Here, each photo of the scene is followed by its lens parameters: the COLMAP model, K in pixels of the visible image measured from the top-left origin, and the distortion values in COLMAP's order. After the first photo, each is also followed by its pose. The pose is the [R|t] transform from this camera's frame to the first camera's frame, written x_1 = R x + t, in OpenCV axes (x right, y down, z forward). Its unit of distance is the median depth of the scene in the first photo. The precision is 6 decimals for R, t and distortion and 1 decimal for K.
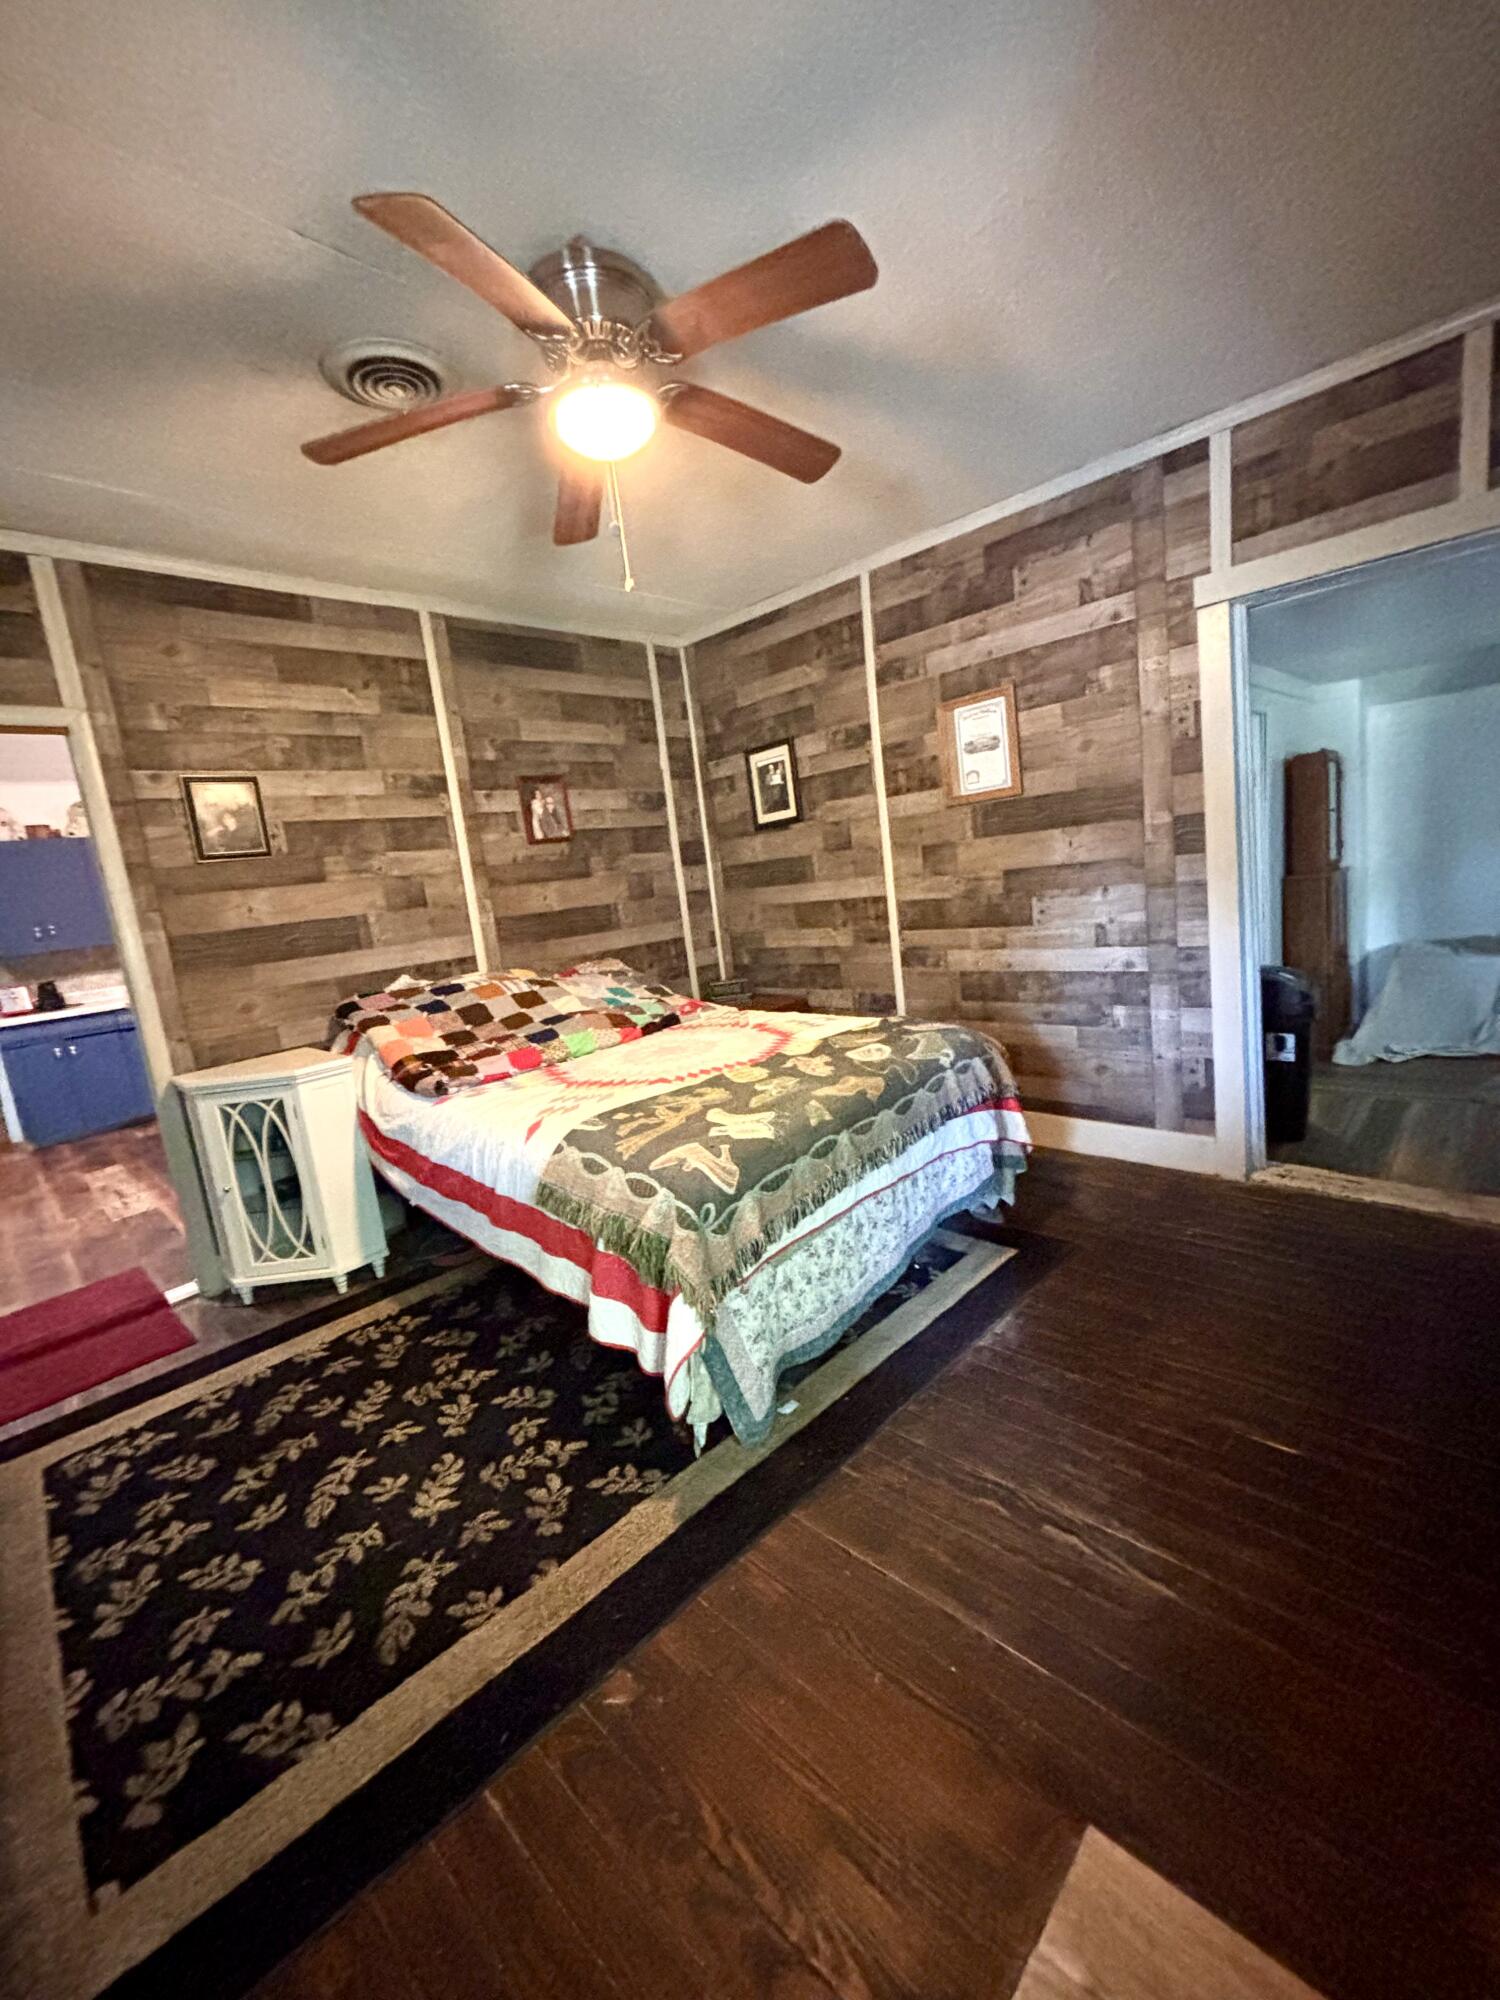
lens RADIAL K [[838.3, 0, 782.3], [0, 838.3, 999.5], [0, 0, 1]] dist [-0.000356, 0.000750]
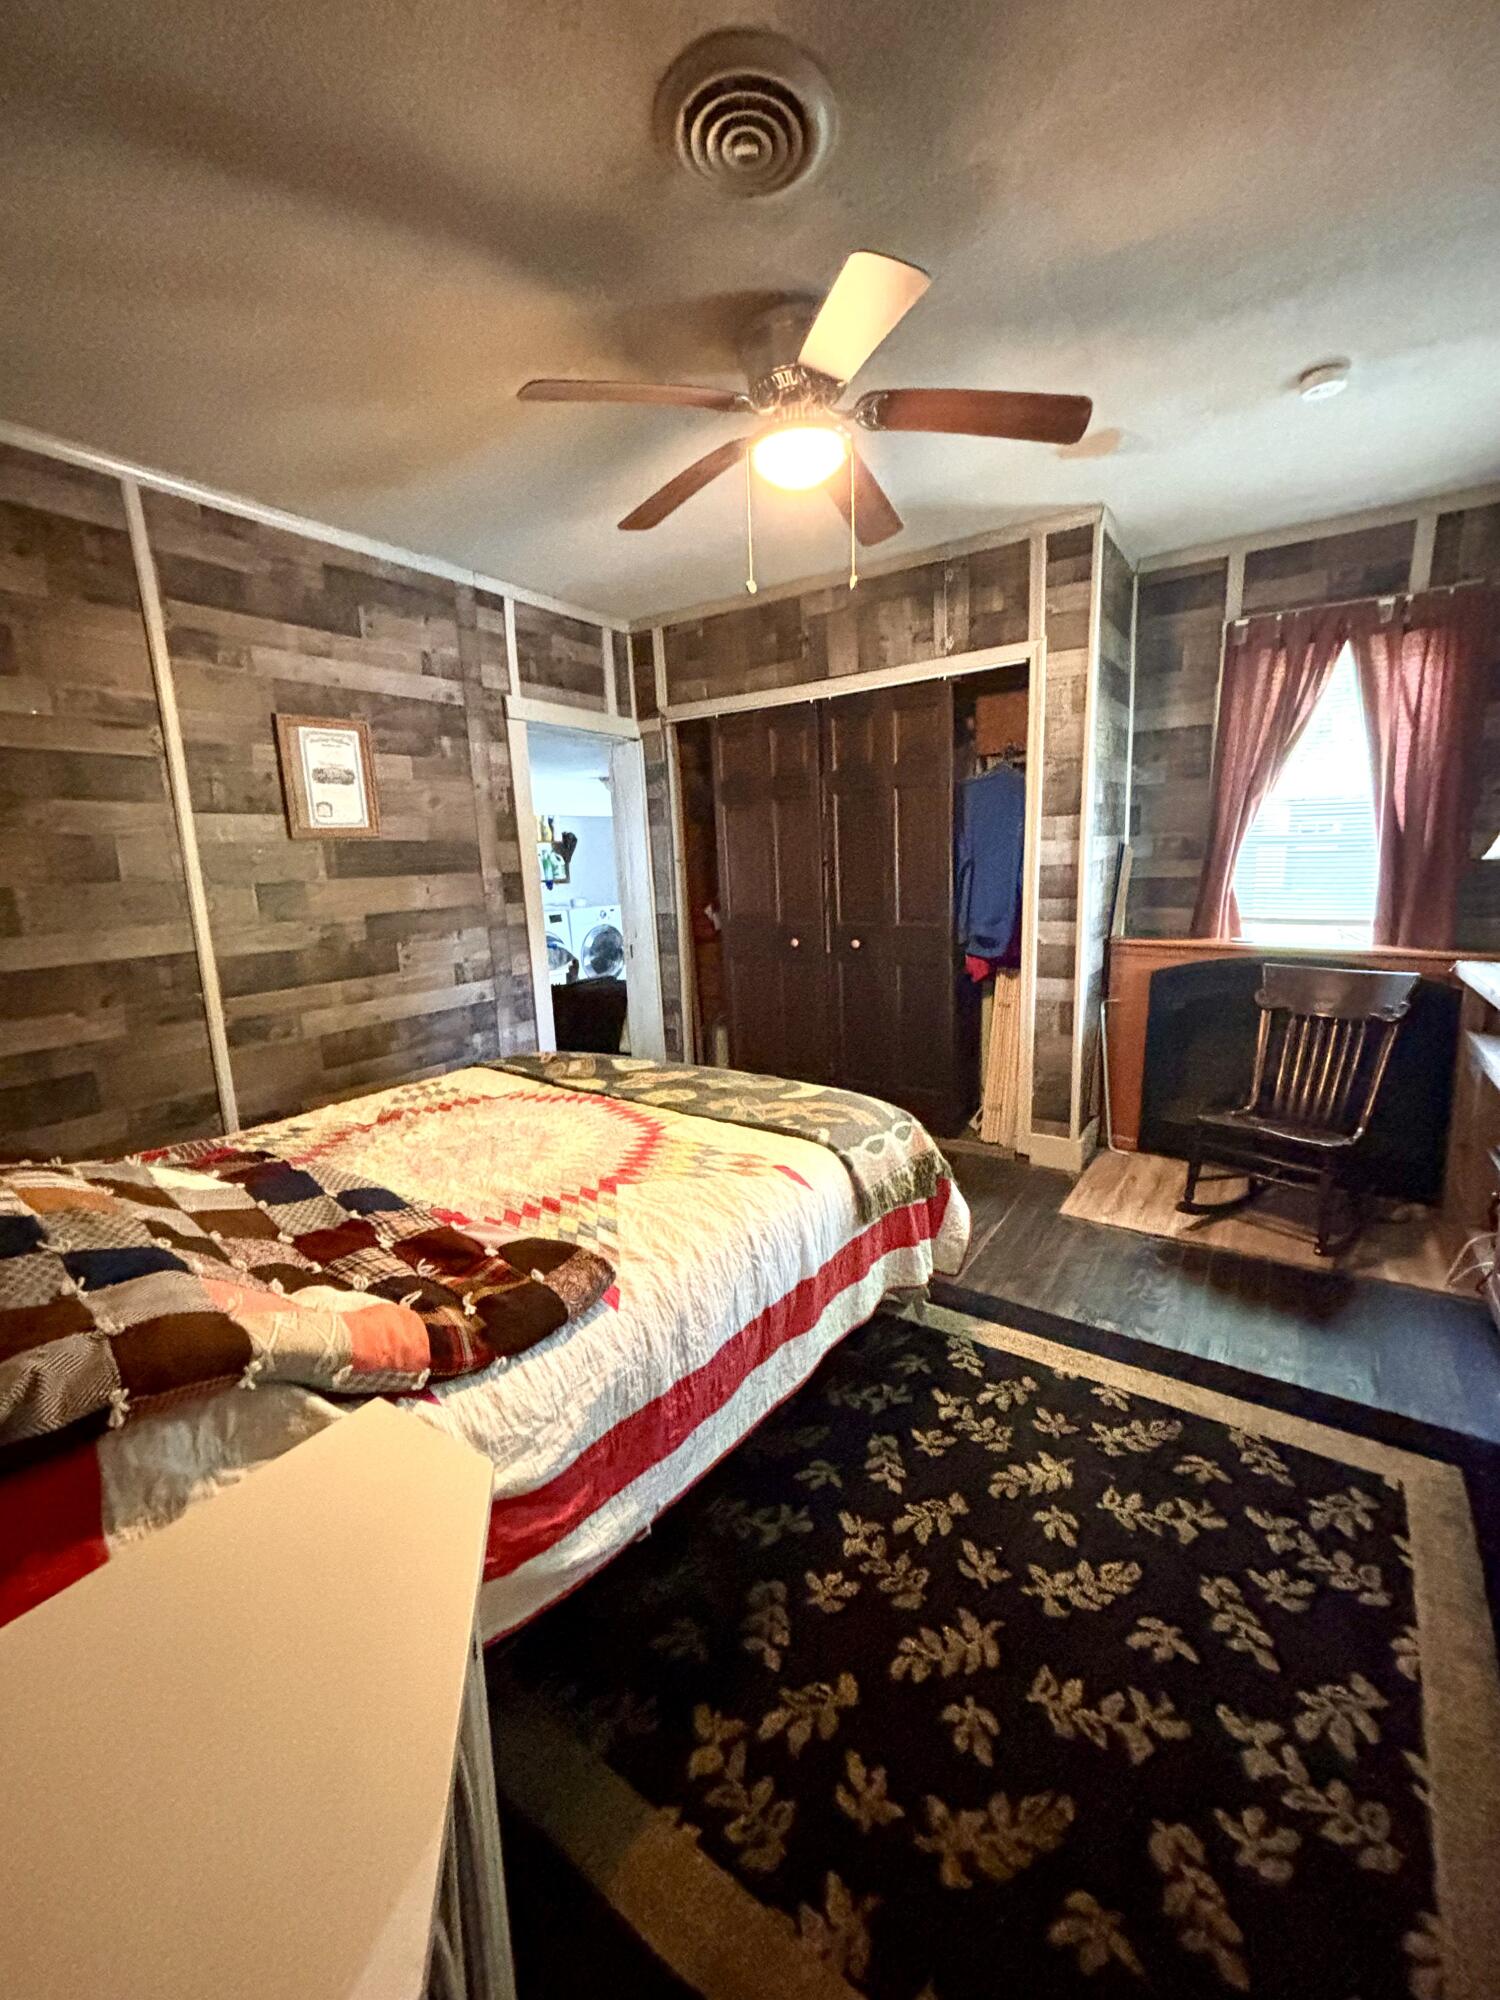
lens RADIAL K [[797.8, 0, 758.0], [0, 797.8, 999.6], [0, 0, 1]] dist [-0.003237, -0.000038]
pose [[-0.167717, -0.061769, 0.983898, -0.818566], [0.203526, 0.974365, 0.095864, -0.072076], [-0.964597, 0.216327, -0.150845, 0.884394]]
